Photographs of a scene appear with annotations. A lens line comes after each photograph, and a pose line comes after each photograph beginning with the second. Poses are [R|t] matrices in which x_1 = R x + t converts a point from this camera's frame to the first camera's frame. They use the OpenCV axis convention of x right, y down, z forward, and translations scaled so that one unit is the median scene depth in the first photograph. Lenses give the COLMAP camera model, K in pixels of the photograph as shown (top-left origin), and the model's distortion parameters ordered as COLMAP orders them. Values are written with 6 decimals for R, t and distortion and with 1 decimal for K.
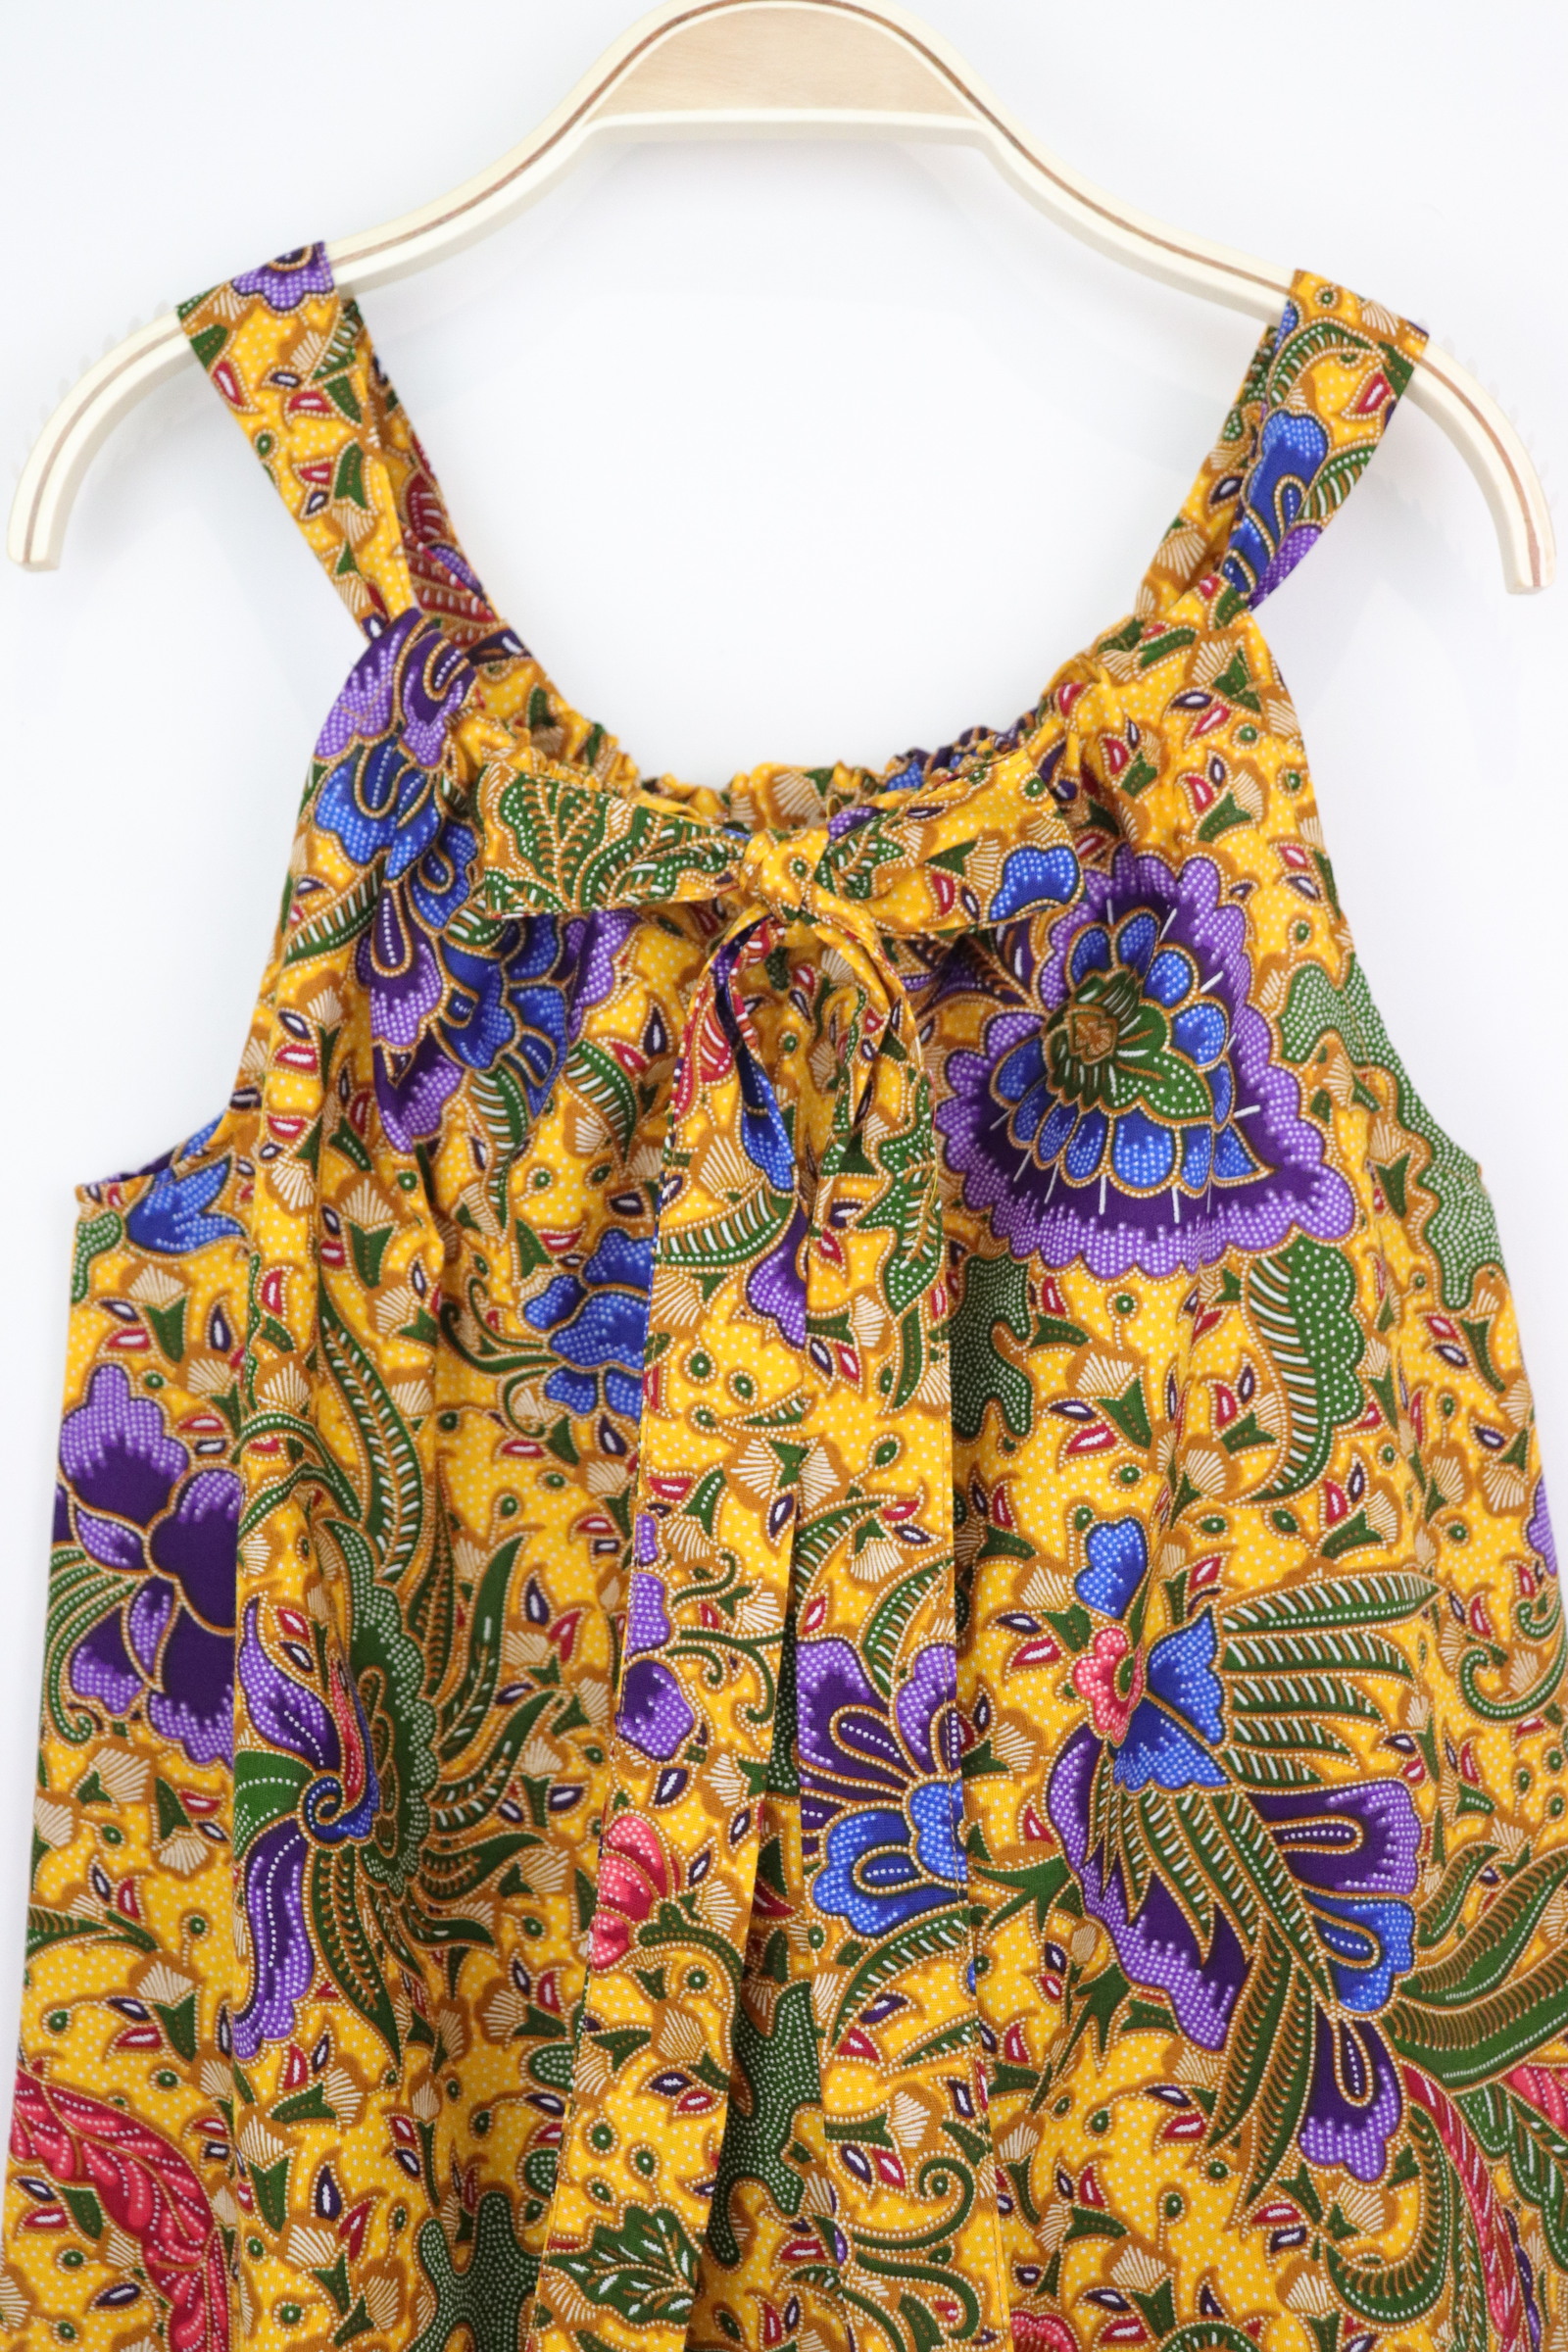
lens RADIAL K [[3320.6, 0, 800.5], [0, 3320.6, 1211.4], [0, 0, 1]] dist [0.025048, 0.000000]
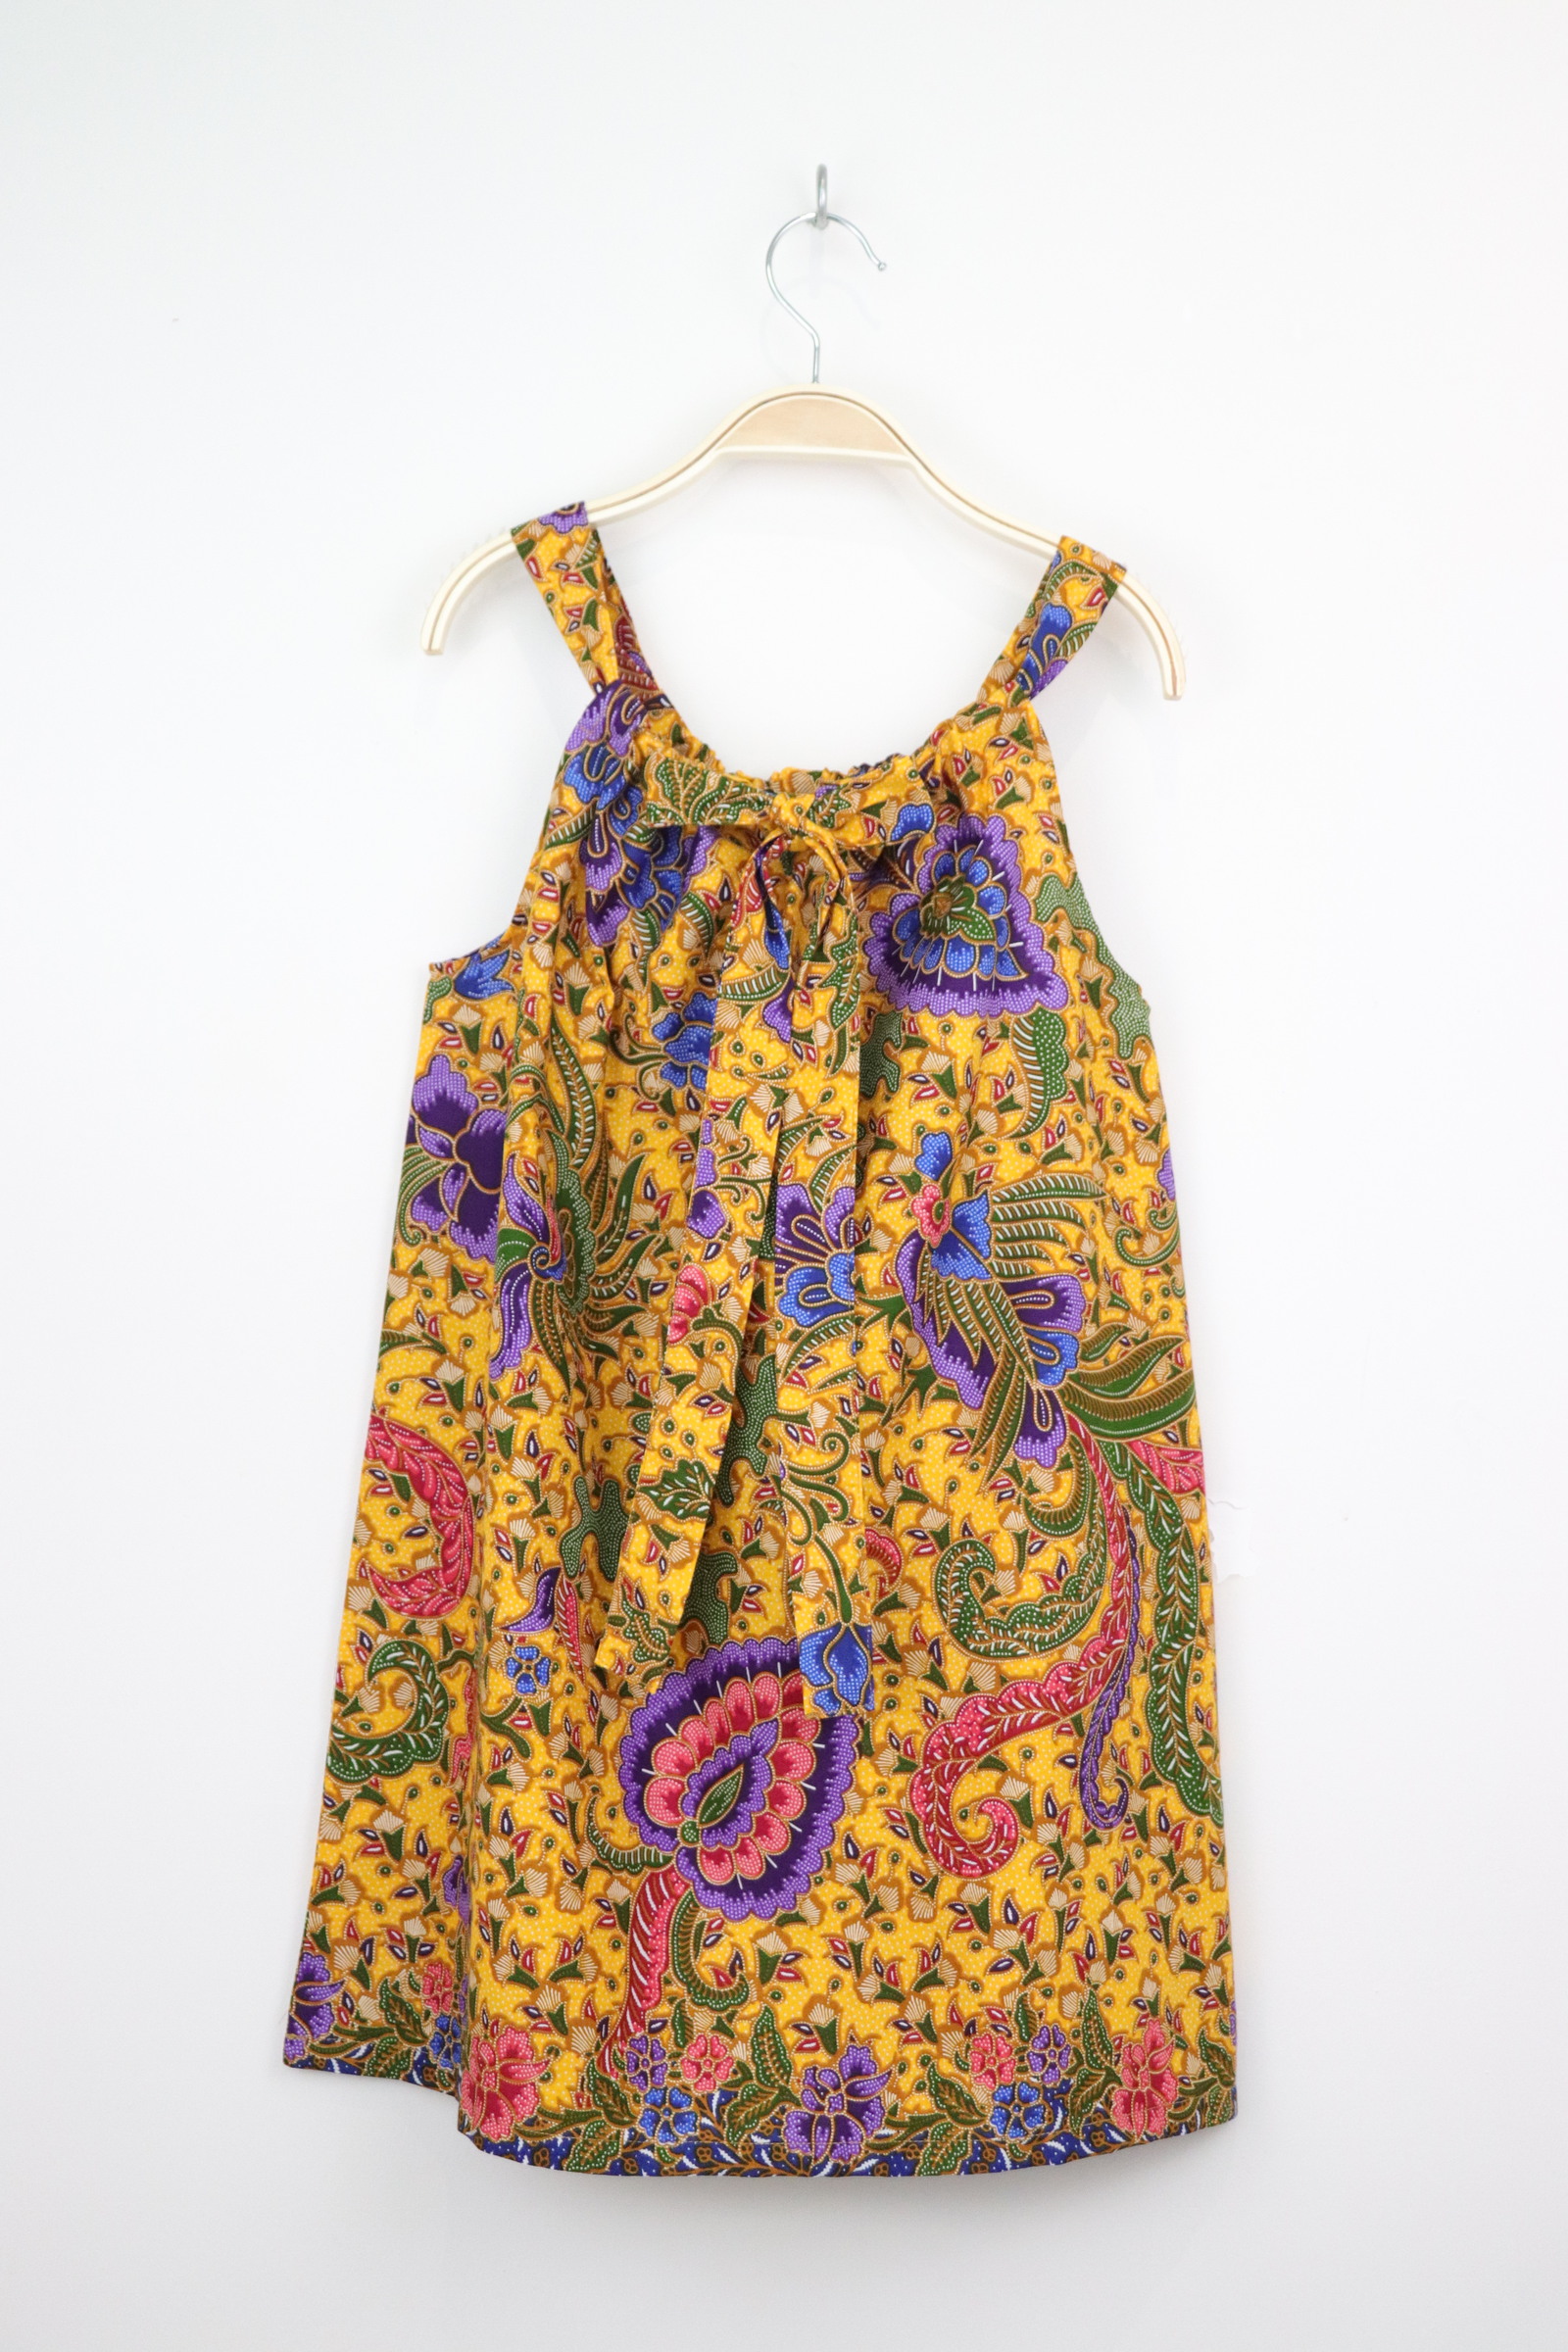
lens RADIAL K [[3320.6, 0, 785.6], [0, 3320.6, 1195.6], [0, 0, 1]] dist [0.025048, 0.000000]
pose [[0.998053, 0.050628, -0.036440, 0.075606], [-0.053231, 0.995805, -0.074418, 0.277706], [0.032519, 0.076213, 0.996561, -0.995097]]
